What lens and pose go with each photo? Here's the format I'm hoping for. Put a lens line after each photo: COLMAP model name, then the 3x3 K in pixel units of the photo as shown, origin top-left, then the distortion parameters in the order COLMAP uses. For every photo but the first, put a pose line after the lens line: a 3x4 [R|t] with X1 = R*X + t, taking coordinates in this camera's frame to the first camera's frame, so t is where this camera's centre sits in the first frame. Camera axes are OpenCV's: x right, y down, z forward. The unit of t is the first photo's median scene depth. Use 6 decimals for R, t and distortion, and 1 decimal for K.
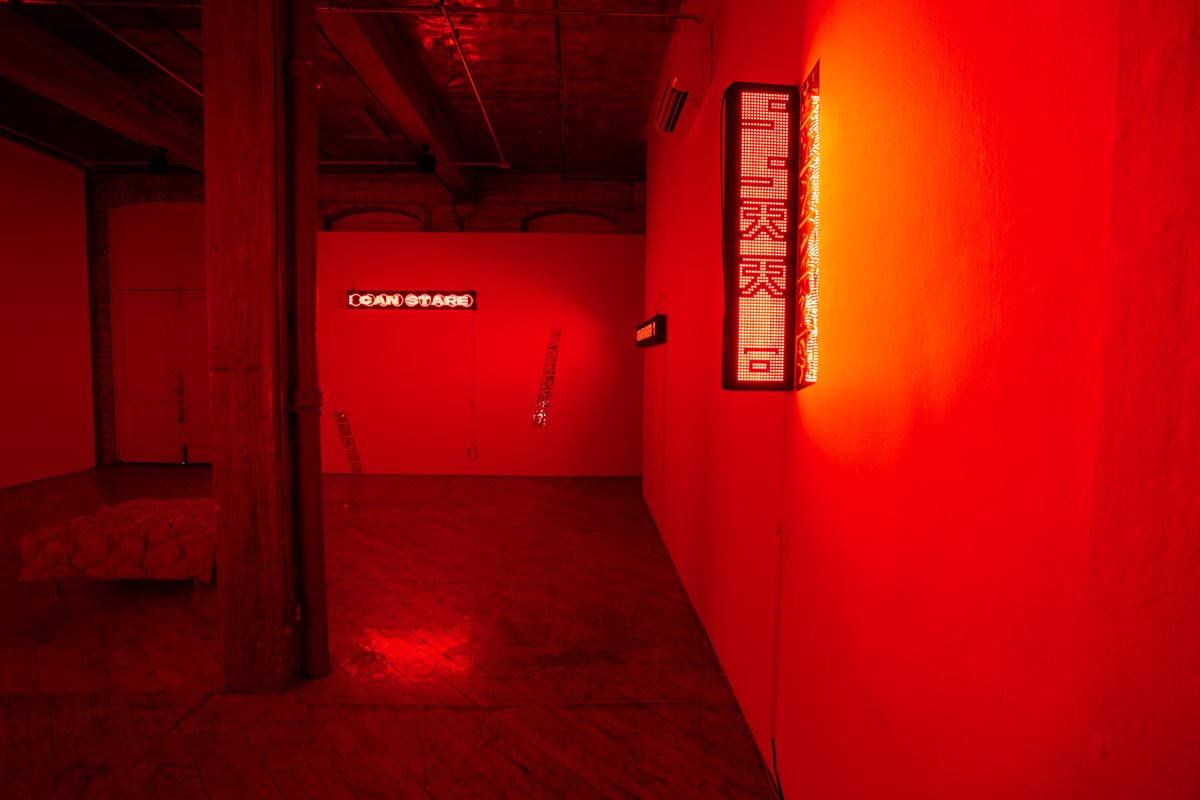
lens RADIAL K [[583.2, 0, 600.0], [0, 583.2, 400.0], [0, 0, 1]] dist [-0.074950, 0.035112]
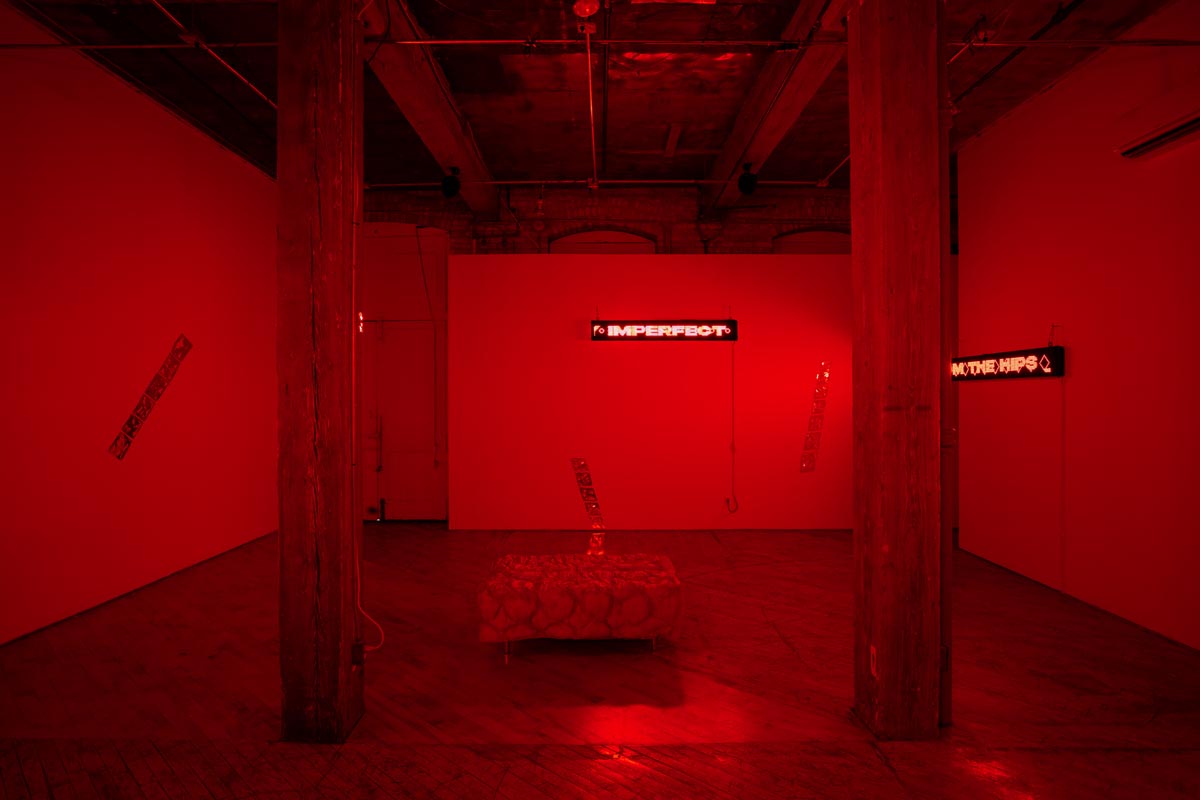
lens RADIAL K [[721.2, 0, 600.0], [0, 721.2, 400.0], [0, 0, 1]] dist [-0.060086, 0.041655]
pose [[0.999388, -0.013595, -0.032233, -0.524834], [0.011569, 0.997997, -0.062200, 0.001077], [0.033014, 0.061789, 0.997543, -0.131100]]
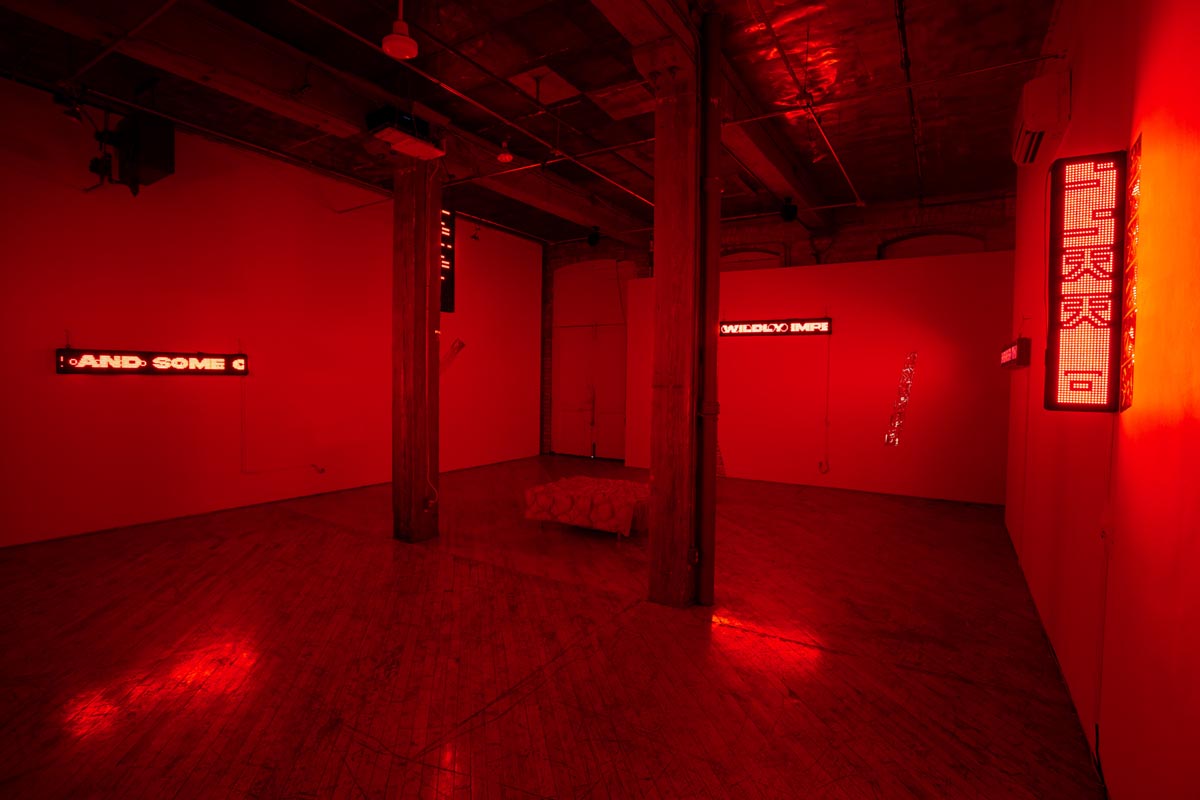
lens RADIAL K [[583.2, 0, 600.0], [0, 583.2, 400.0], [0, 0, 1]] dist [-0.074950, 0.035112]
pose [[0.833958, 0.022607, -0.551364, 0.031234], [-0.040457, 0.998976, -0.020233, 0.008865], [0.550342, 0.039180, 0.834019, -0.181521]]
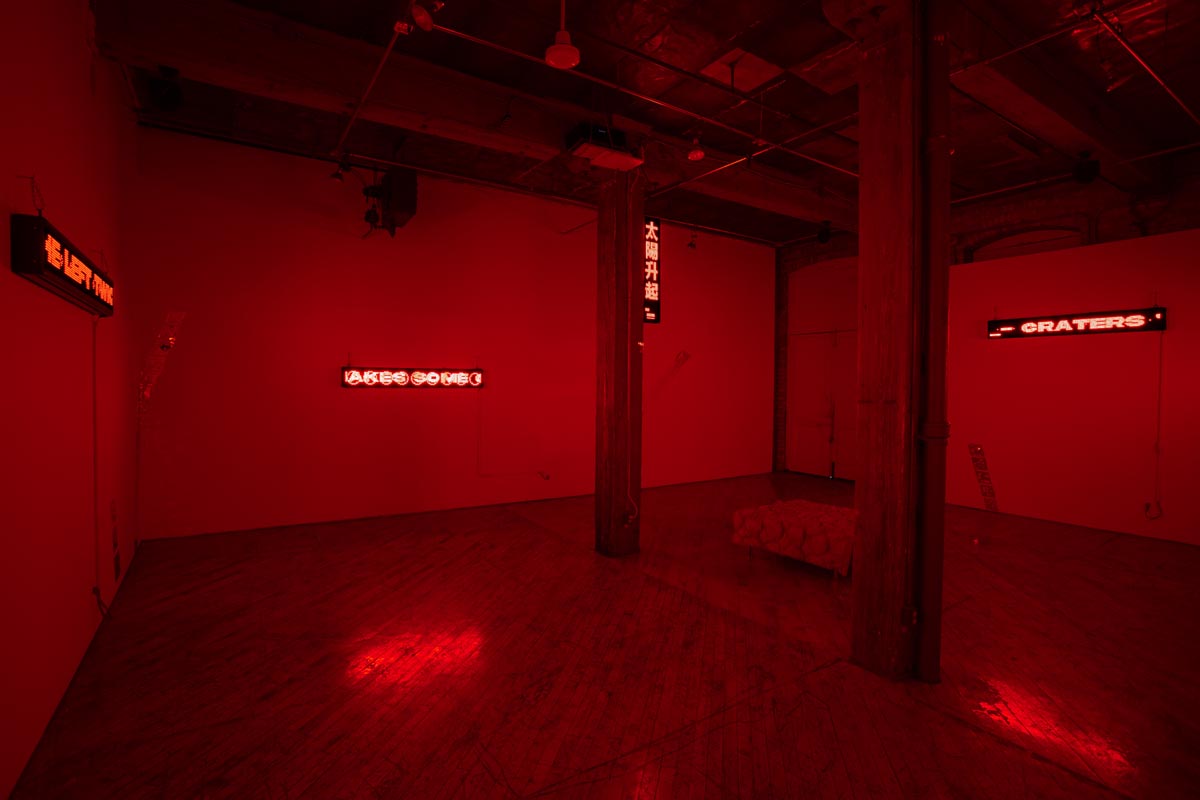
lens RADIAL K [[583.2, 0, 600.0], [0, 583.2, 400.0], [0, 0, 1]] dist [-0.074950, 0.035112]
pose [[0.524047, 0.015962, -0.851540, 0.048420], [-0.058374, 0.998146, -0.017214, -0.001303], [0.849686, 0.058729, 0.524008, -0.075642]]
